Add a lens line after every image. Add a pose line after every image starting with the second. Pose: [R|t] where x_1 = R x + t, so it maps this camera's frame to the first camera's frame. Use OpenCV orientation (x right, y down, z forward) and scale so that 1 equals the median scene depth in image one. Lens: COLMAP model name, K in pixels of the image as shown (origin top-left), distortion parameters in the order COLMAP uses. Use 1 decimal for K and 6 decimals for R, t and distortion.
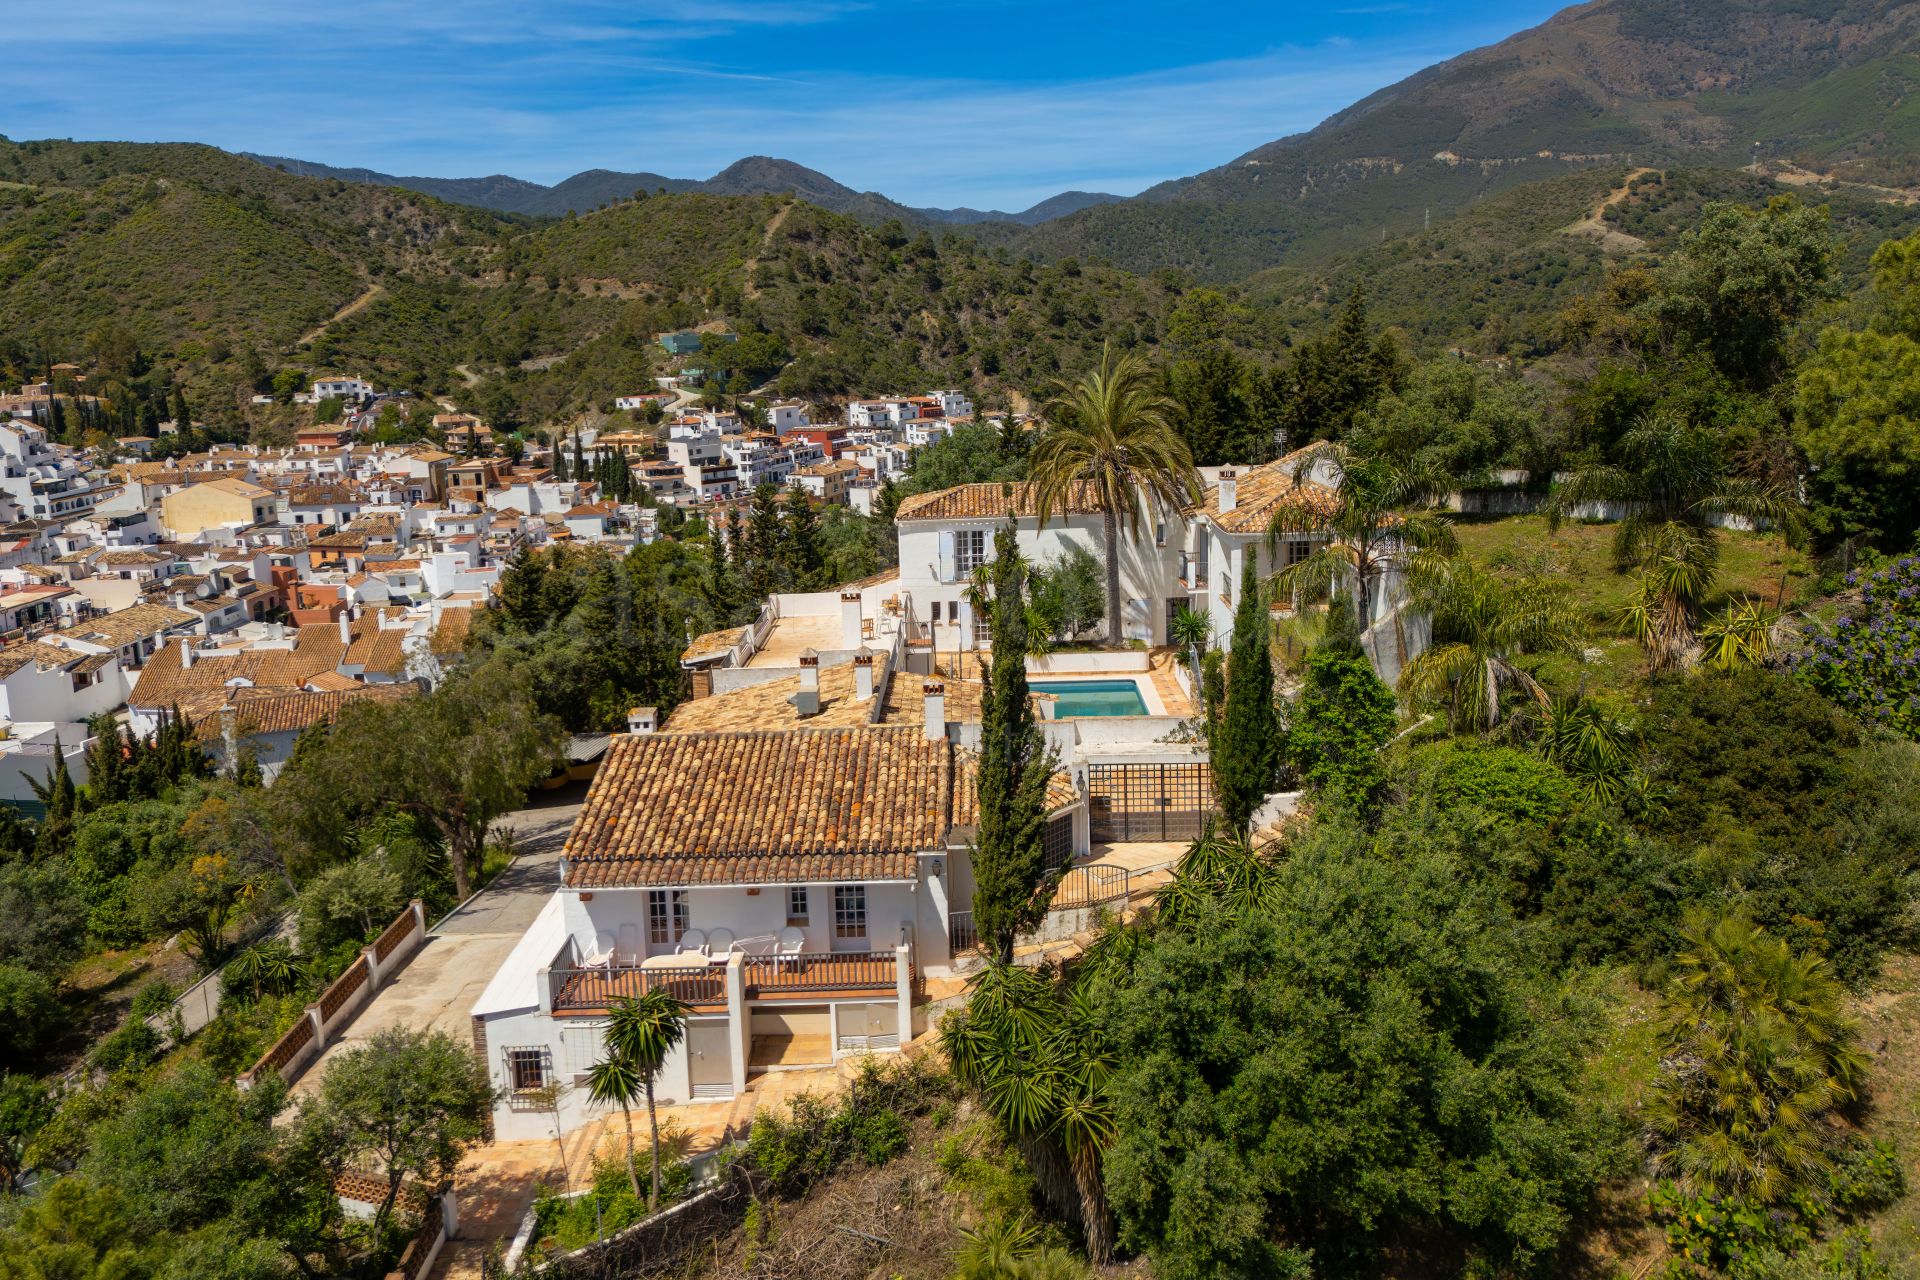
lens RADIAL K [[1417.1, 0, 955.7], [0, 1417.1, 575.2], [0, 0, 1]] dist [0.063300, -0.054118]
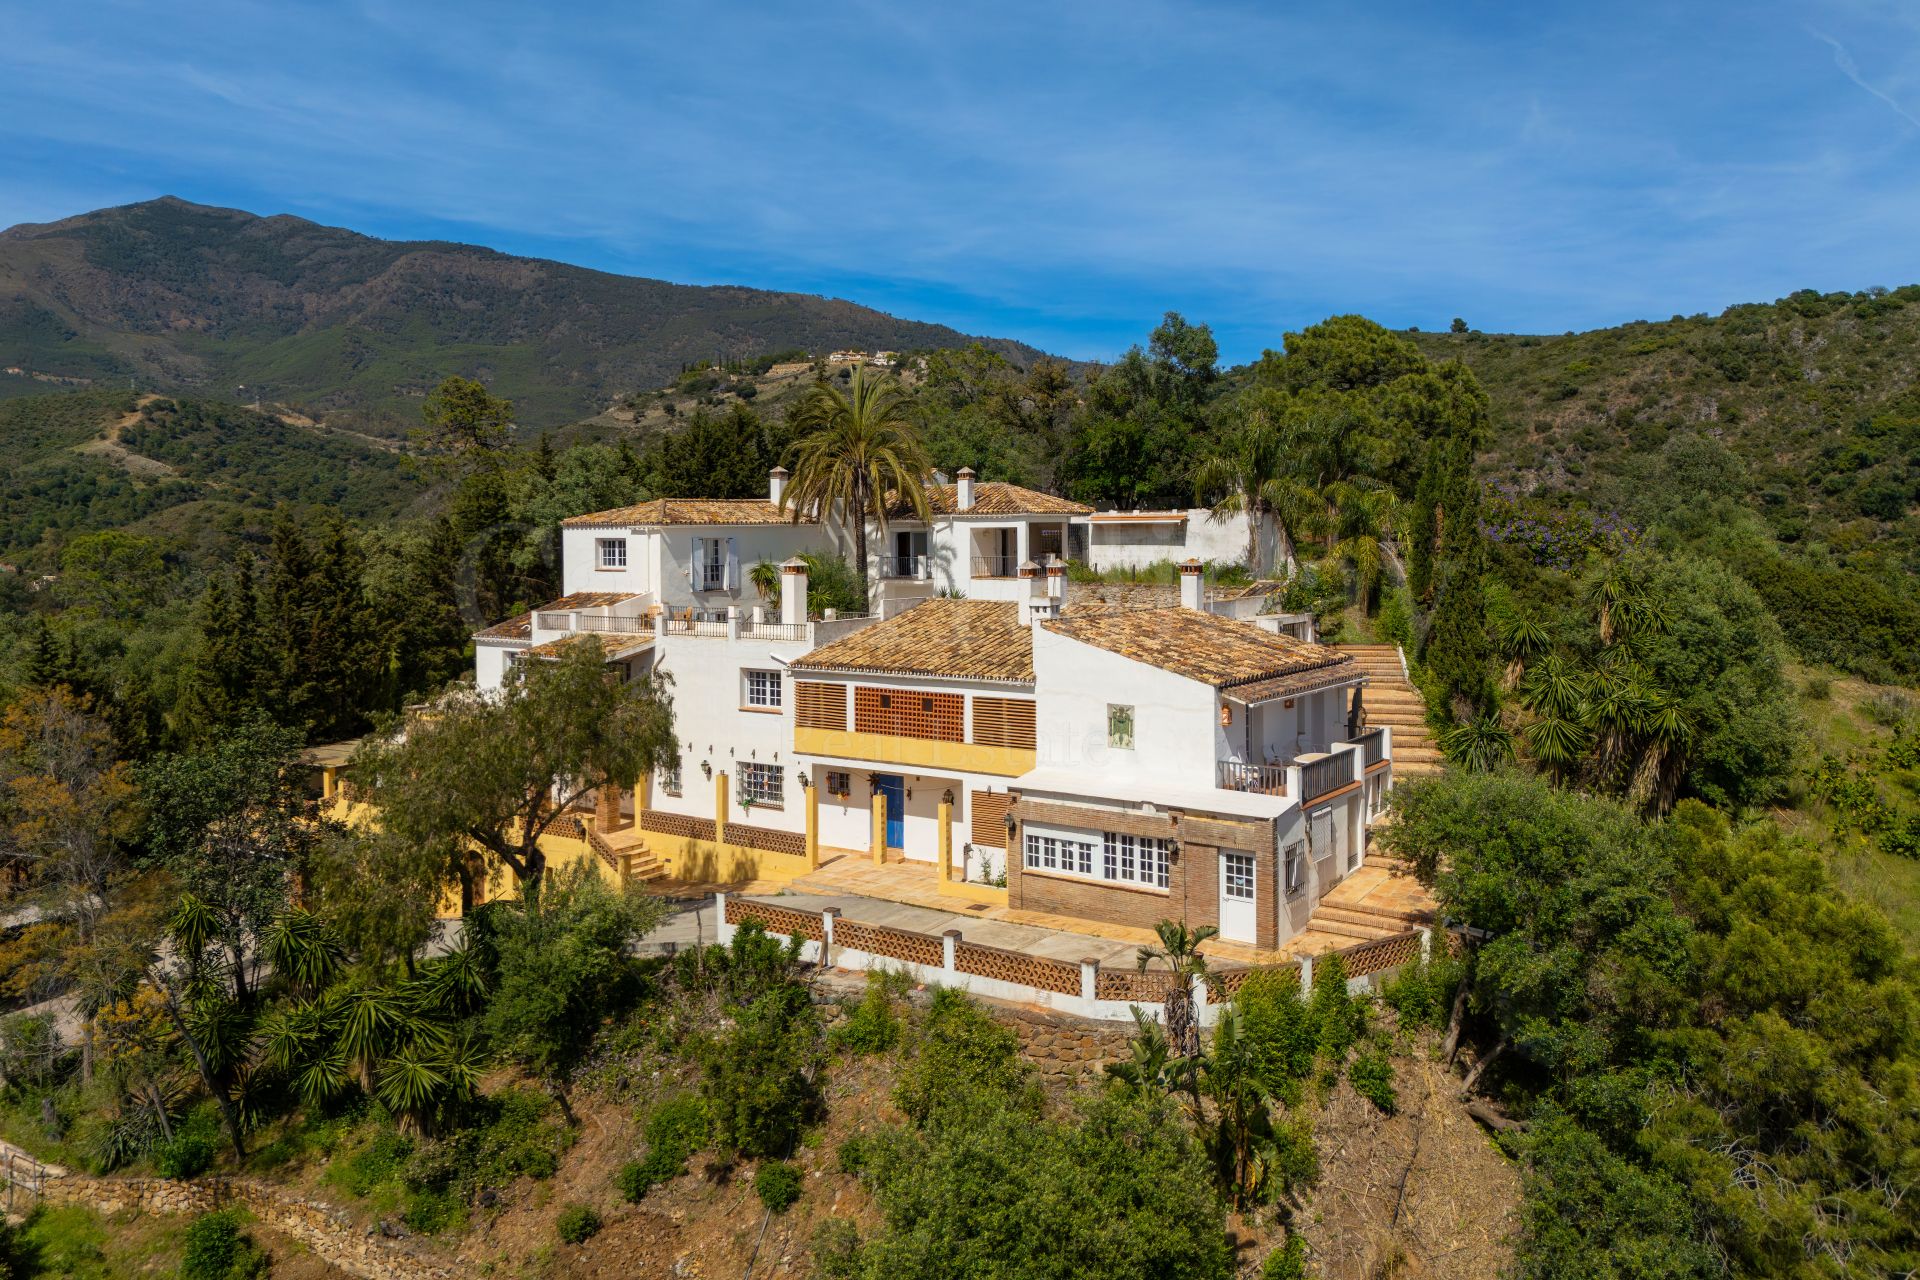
lens RADIAL K [[1425.2, 0, 965.3], [0, 1425.2, 571.9], [0, 0, 1]] dist [0.076505, -0.076529]
pose [[0.559338, 0.003589, 0.828932, -0.040781], [0.133550, 0.986537, -0.094387, 0.006155], [-0.818111, 0.163498, 0.551329, 0.017995]]
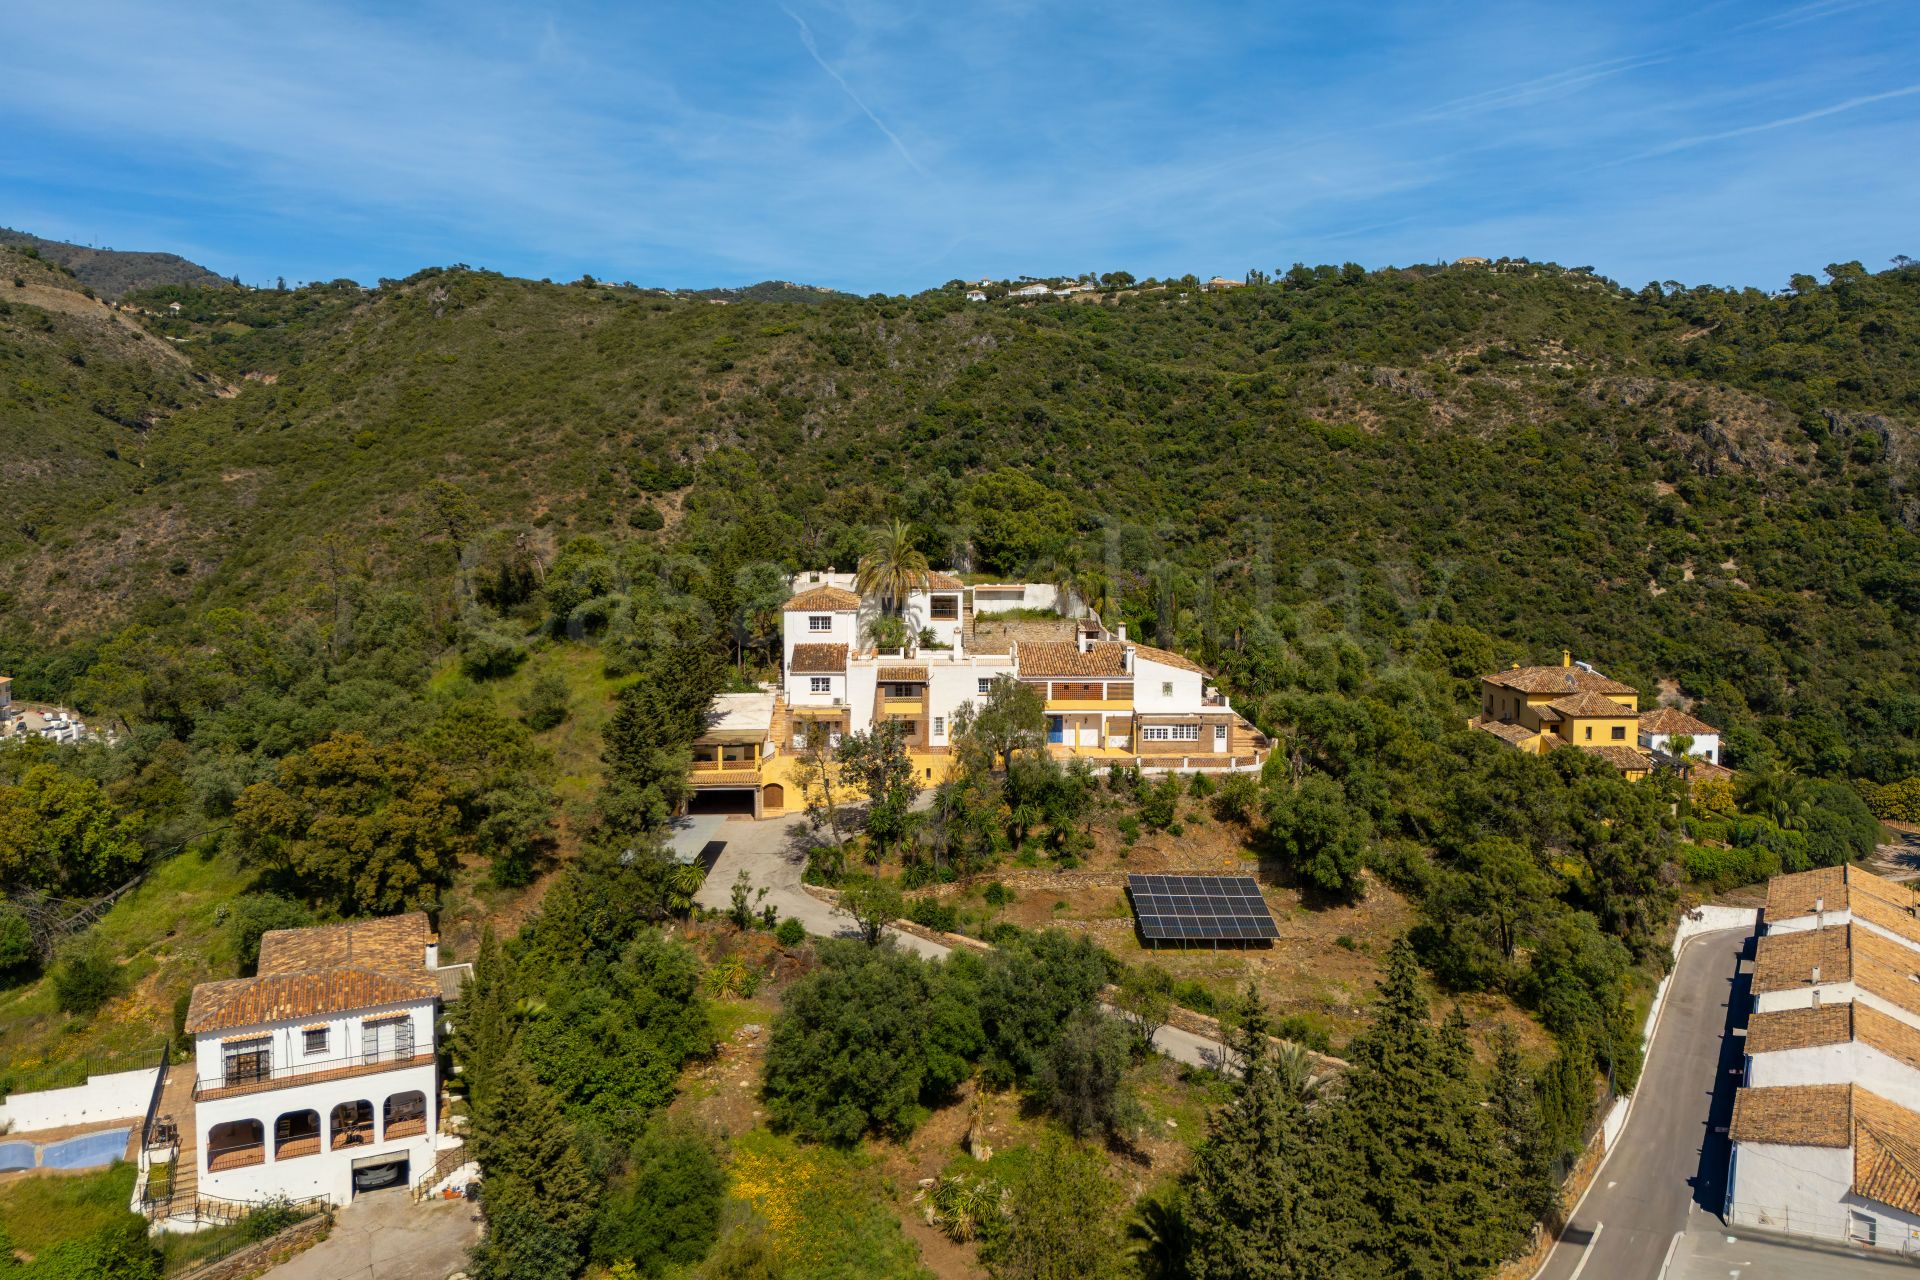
lens RADIAL K [[1417.4, 0, 960.0], [0, 1417.4, 640.0], [0, 0, 1]] dist [0.066663, -0.053871]
pose [[-0.061609, -0.108281, 0.992209, -0.111331], [0.171833, 0.978104, 0.117412, -0.011255], [-0.983198, 0.177728, -0.041654, 0.053528]]
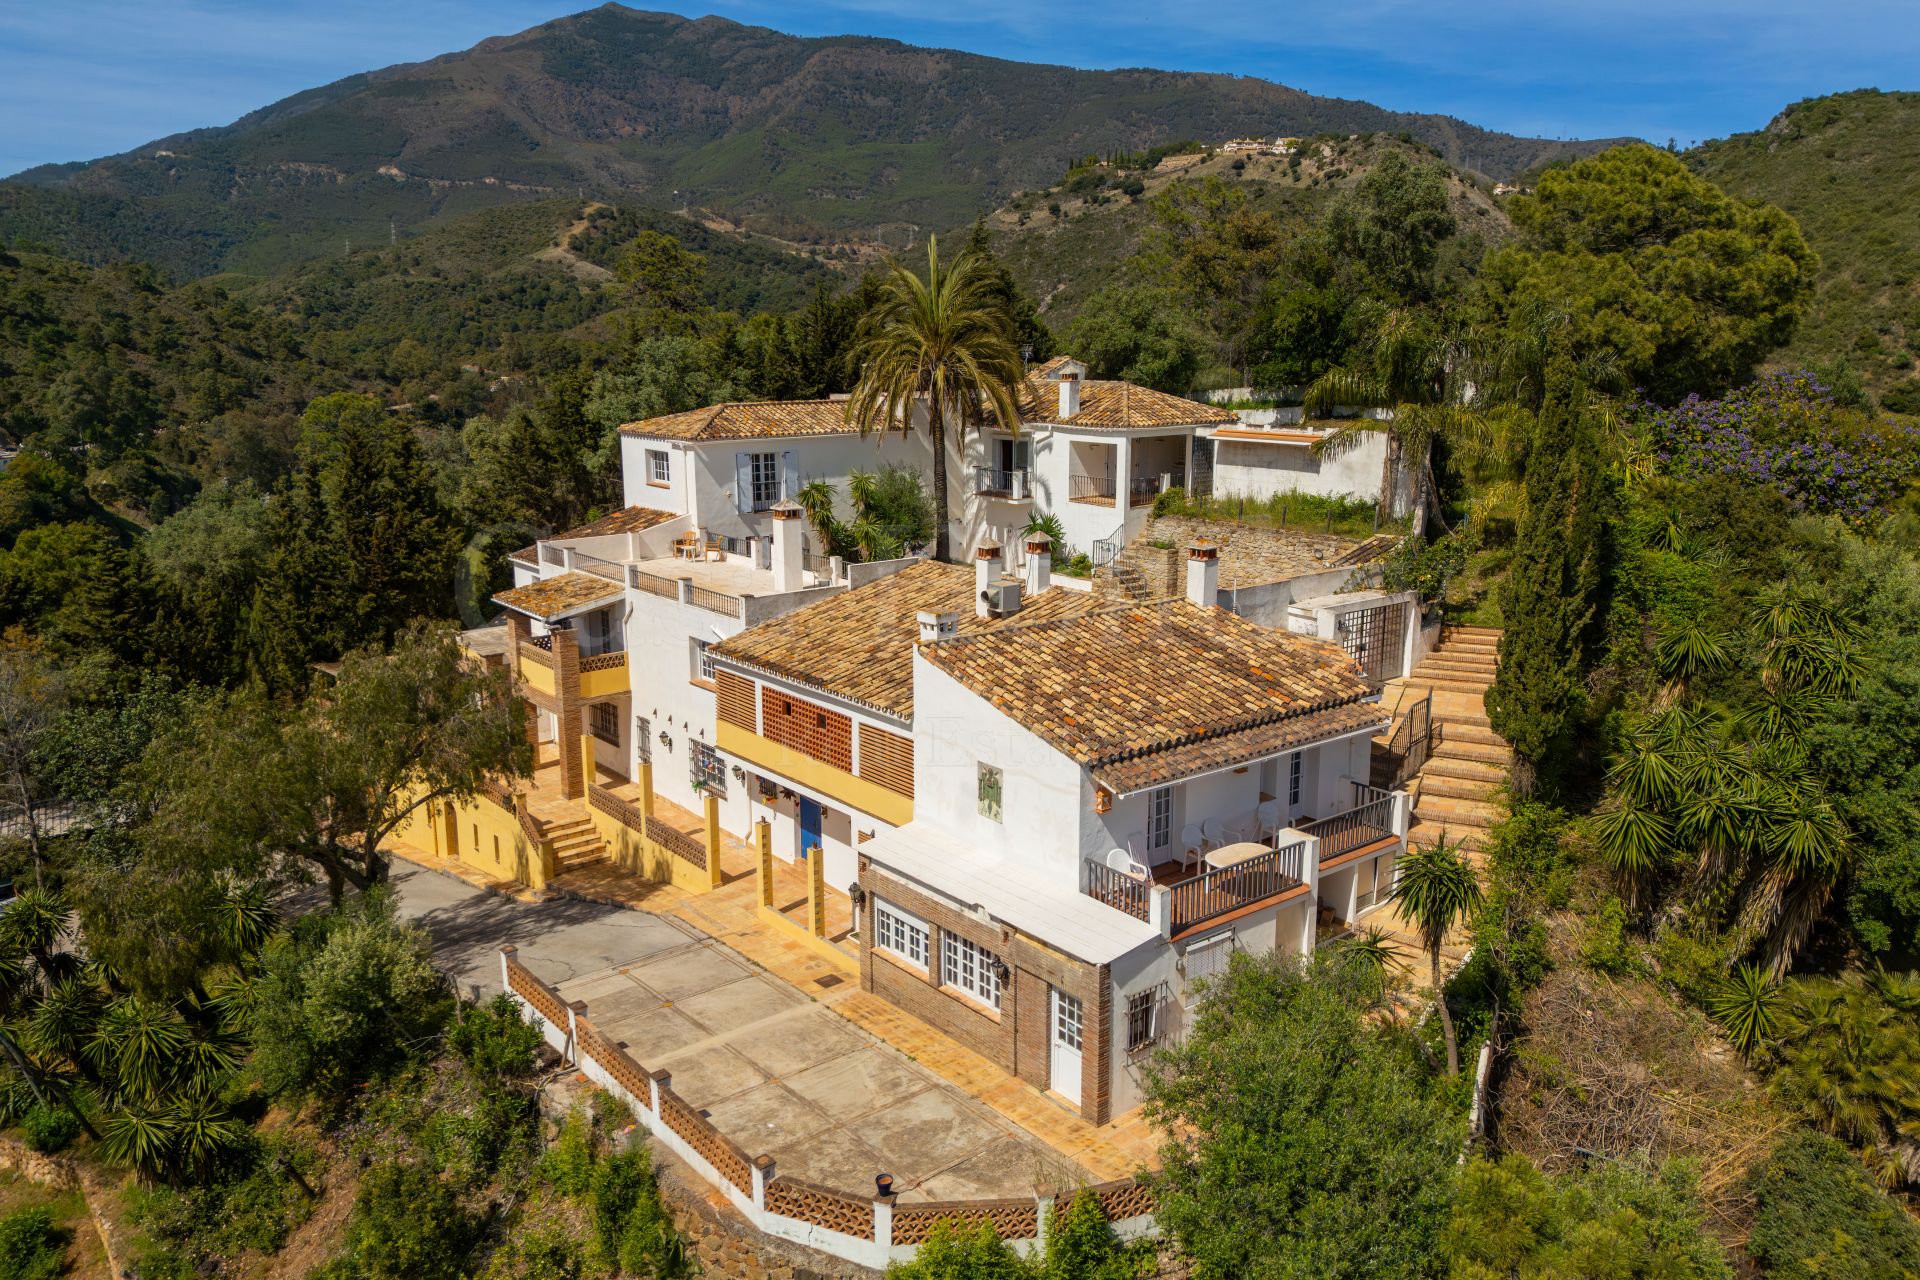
lens RADIAL K [[1417.4, 0, 960.0], [0, 1417.4, 640.0], [0, 0, 1]] dist [0.066663, -0.053871]
pose [[0.766558, -0.105497, 0.633451, -0.027024], [0.088845, 0.994350, 0.058088, 0.002513], [-0.636000, 0.011751, 0.771600, 0.013965]]
